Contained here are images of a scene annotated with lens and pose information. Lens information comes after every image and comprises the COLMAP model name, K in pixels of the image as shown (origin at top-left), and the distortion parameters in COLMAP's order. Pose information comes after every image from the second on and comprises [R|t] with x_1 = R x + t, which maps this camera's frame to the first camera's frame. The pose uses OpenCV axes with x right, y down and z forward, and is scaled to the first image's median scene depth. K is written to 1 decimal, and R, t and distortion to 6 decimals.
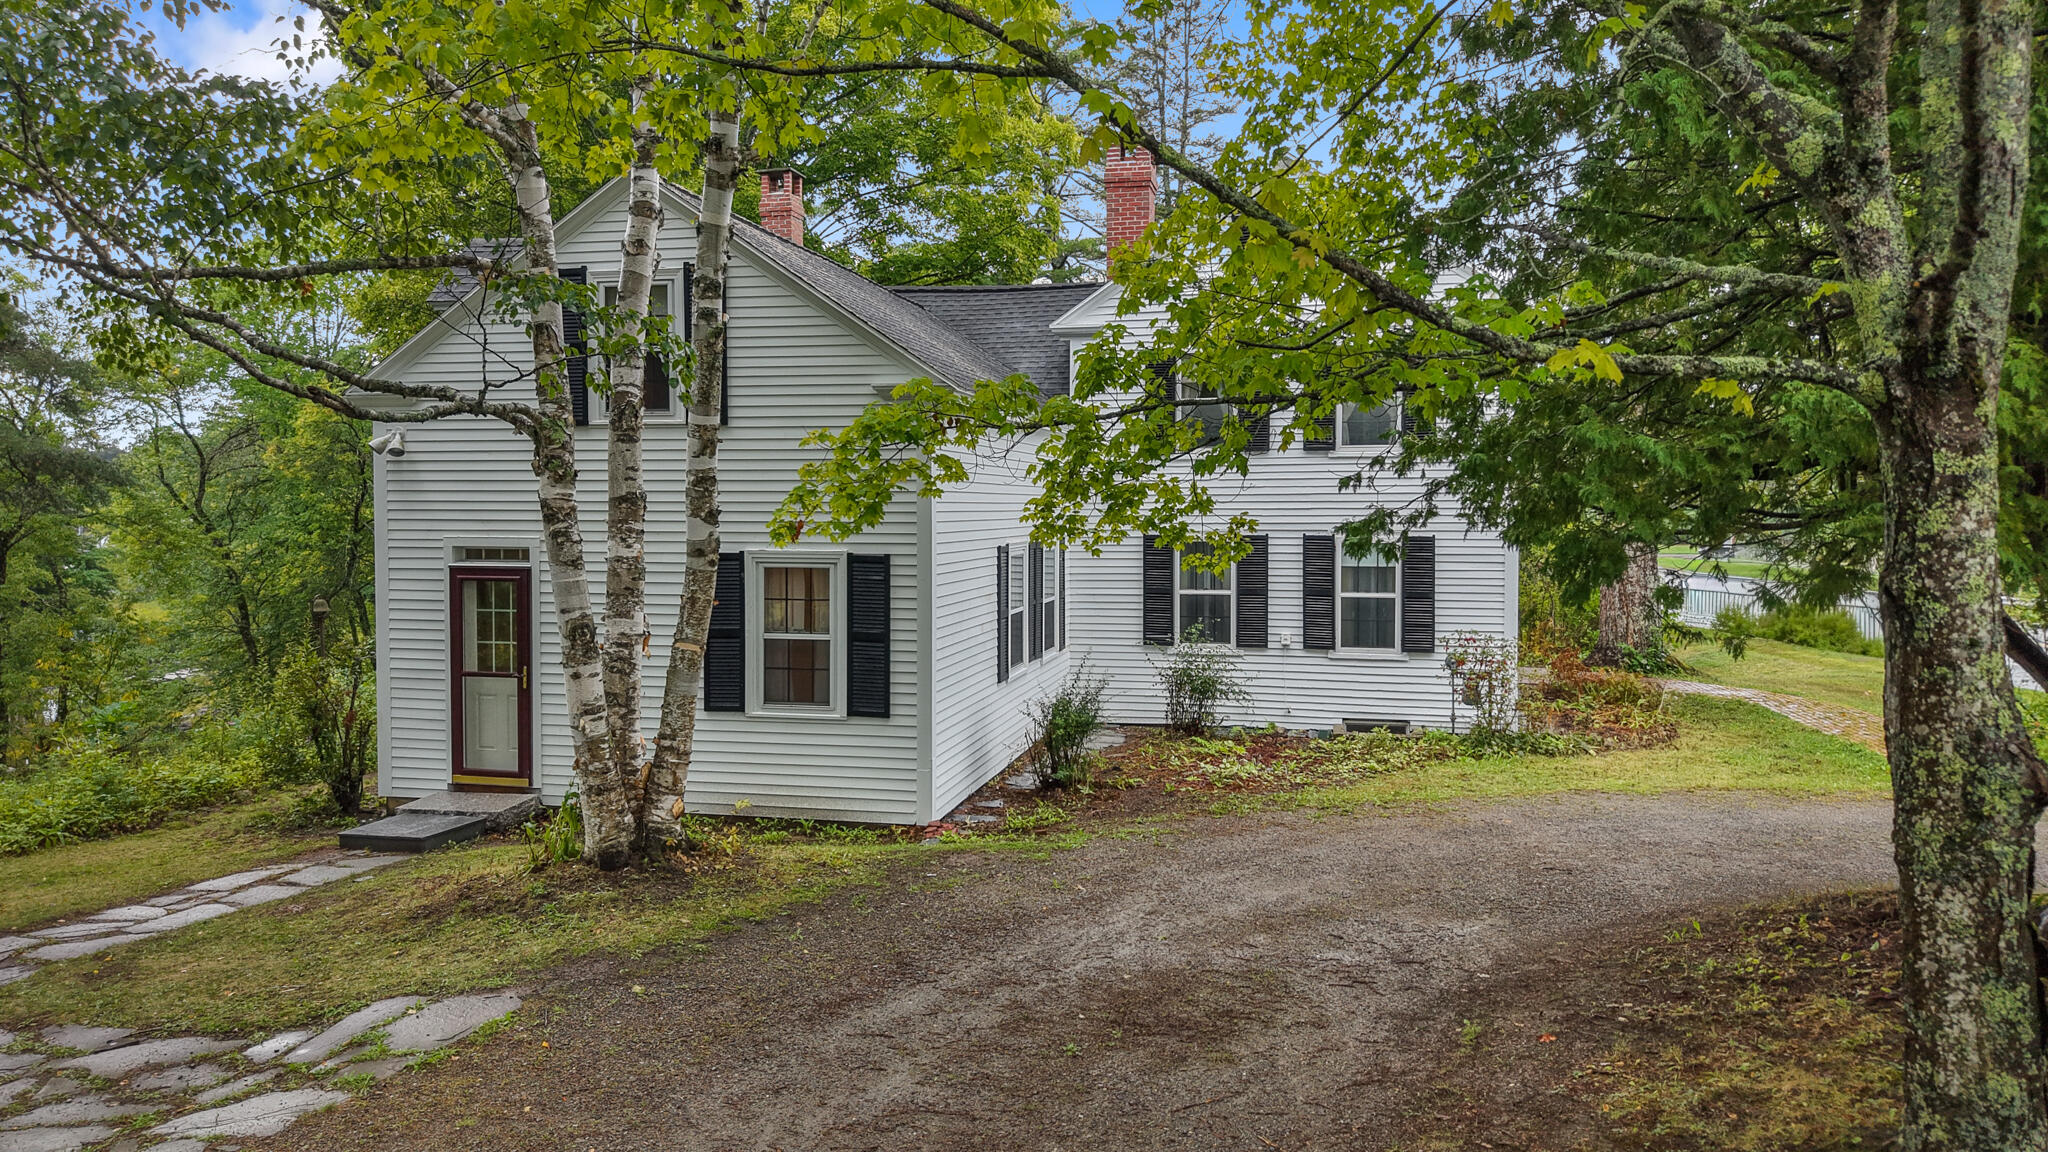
lens RADIAL K [[1411.3, 0, 1049.2], [0, 1411.3, 428.6], [0, 0, 1]] dist [0.005538, -0.014252]
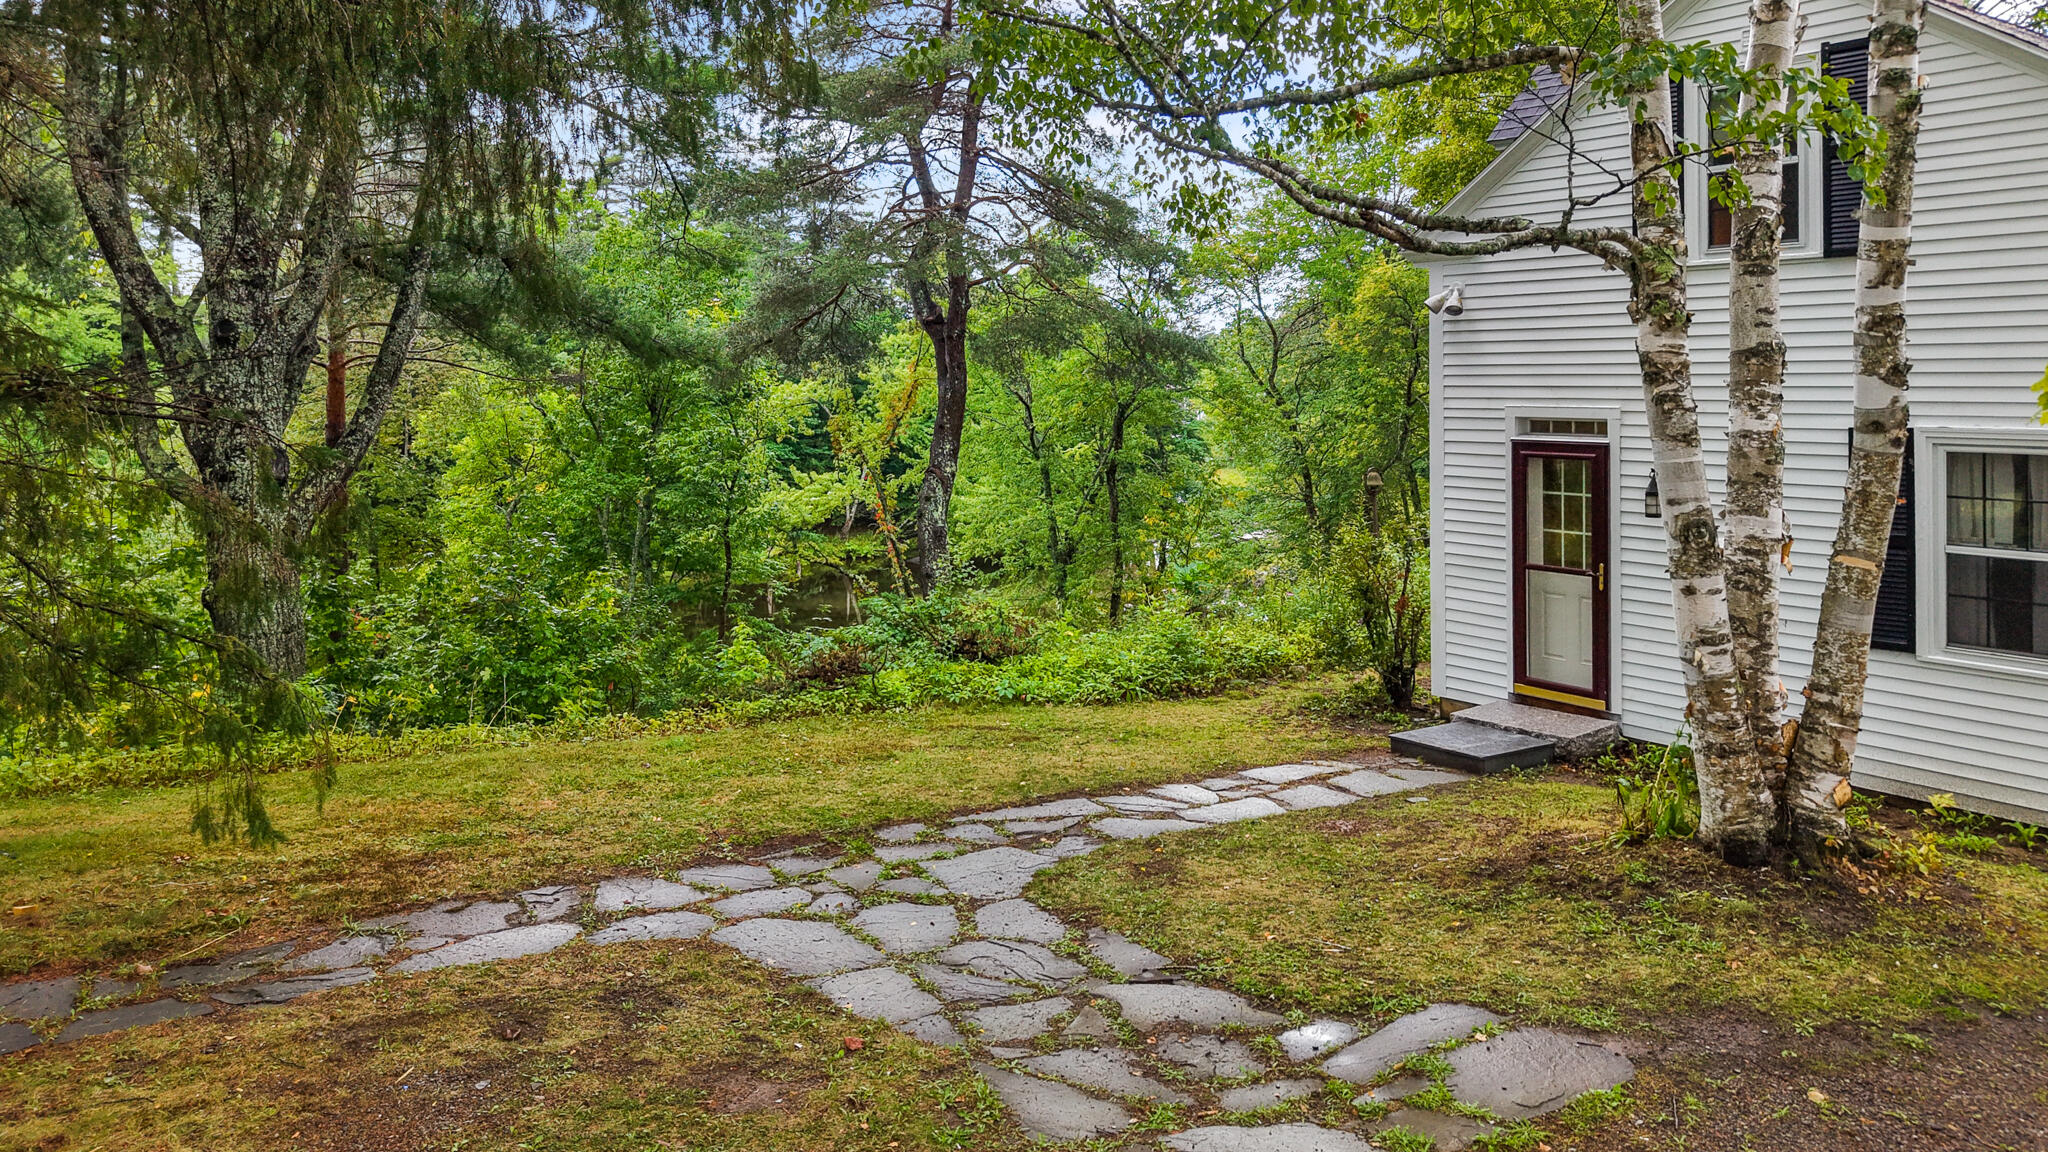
lens RADIAL K [[1386.9, 0, 1024.0], [0, 1386.9, 576.0], [0, 0, 1]] dist [0.001813, -0.000682]
pose [[0.750203, 0.087296, -0.655419, -0.110761], [0.038757, 0.983736, 0.175387, 0.024598], [0.660071, -0.156978, 0.734619, 0.218123]]
